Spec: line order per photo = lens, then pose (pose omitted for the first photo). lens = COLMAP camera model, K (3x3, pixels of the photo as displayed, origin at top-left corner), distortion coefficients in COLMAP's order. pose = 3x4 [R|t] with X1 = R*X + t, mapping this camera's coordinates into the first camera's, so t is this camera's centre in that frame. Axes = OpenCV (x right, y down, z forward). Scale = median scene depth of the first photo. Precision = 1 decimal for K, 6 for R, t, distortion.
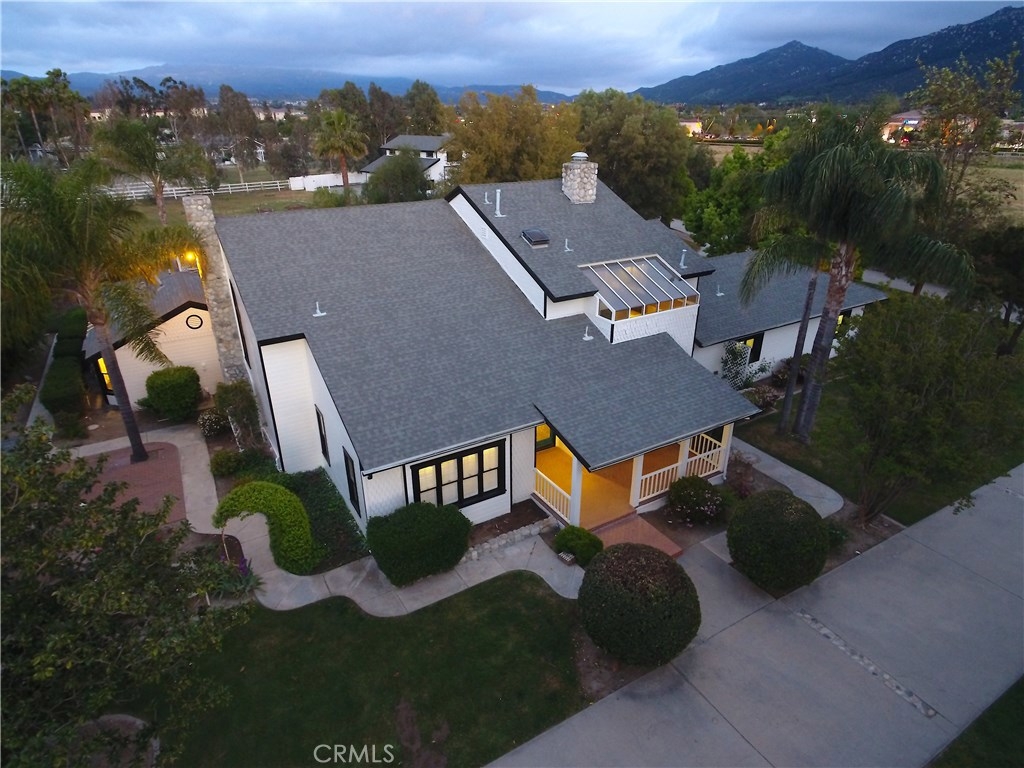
lens RADIAL K [[598.3, 0, 512.0], [0, 598.3, 384.0], [0, 0, 1]] dist [0.000570, 0.001440]
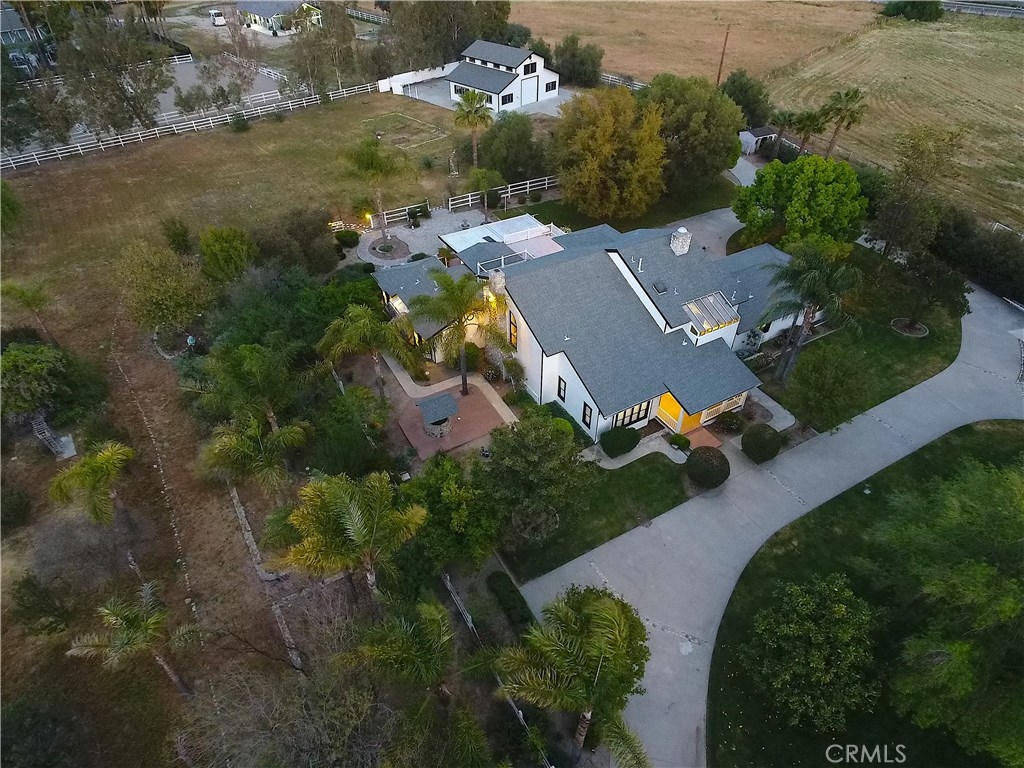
lens RADIAL K [[598.3, 0, 512.0], [0, 598.3, 384.0], [0, 0, 1]] dist [0.000570, 0.001440]
pose [[0.999837, 0.013523, -0.011995, -0.494224], [-0.009613, 0.959751, 0.280686, -0.573524], [0.015308, -0.280525, 0.959725, -1.162794]]
